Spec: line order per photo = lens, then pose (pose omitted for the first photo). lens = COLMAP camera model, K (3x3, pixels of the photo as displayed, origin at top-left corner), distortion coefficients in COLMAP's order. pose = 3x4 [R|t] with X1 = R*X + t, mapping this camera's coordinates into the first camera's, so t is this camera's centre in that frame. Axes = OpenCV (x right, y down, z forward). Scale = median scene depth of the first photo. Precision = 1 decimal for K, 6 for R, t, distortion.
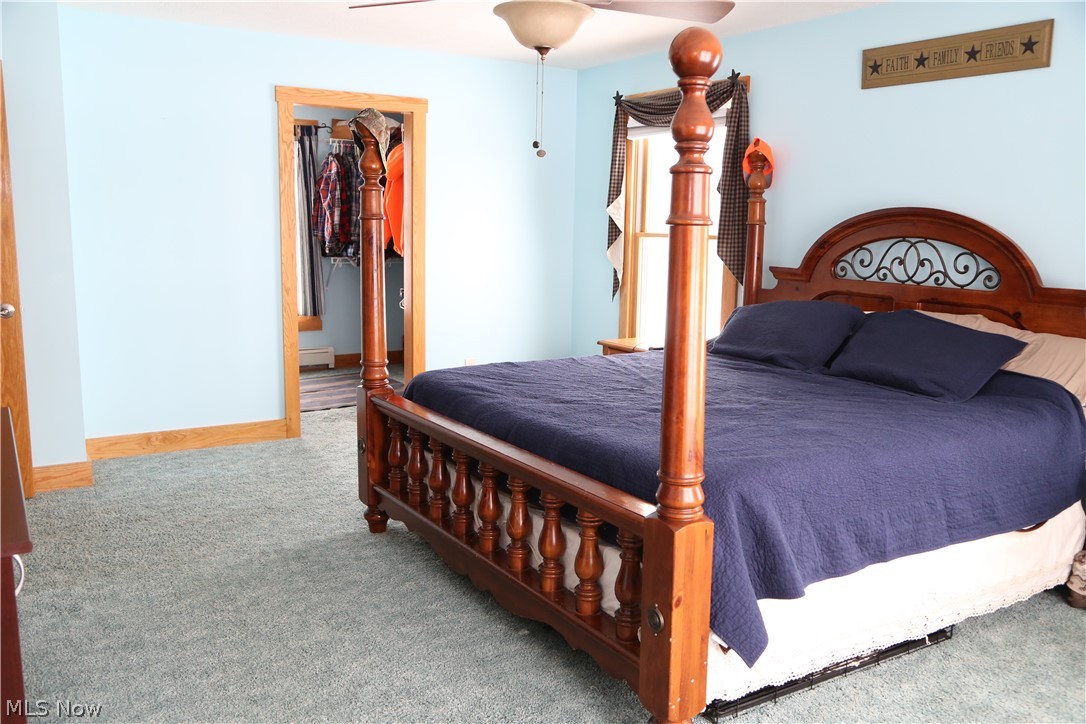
lens RADIAL K [[904.2, 0, 539.0], [0, 904.2, 366.0], [0, 0, 1]] dist [-0.059572, 0.082729]
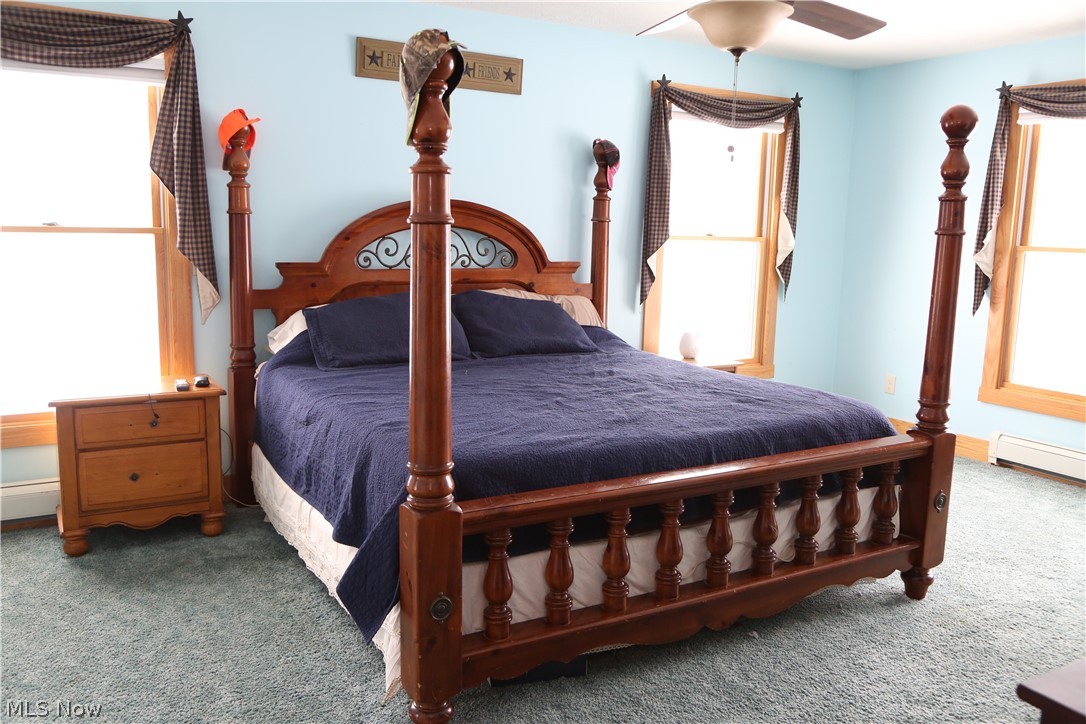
lens RADIAL K [[904.2, 0, 539.0], [0, 904.2, 366.0], [0, 0, 1]] dist [-0.059572, 0.082729]
pose [[0.038501, -0.181168, 0.982698, -0.720929], [0.136520, 0.975160, 0.174429, -0.156161], [-0.989889, 0.127442, 0.062278, 0.849604]]
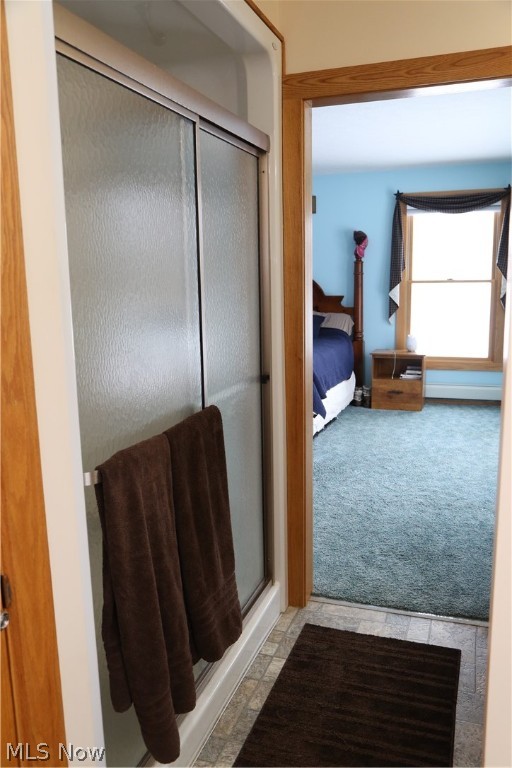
lens RADIAL K [[639.4, 0, 259.0], [0, 639.4, 389.9], [0, 0, 1]] dist [-0.059572, 0.082729]
pose [[0.787290, -0.145530, 0.599162, -0.682121], [0.128904, 0.989122, 0.070869, 0.025760], [-0.602958, 0.021440, 0.797485, -0.343662]]
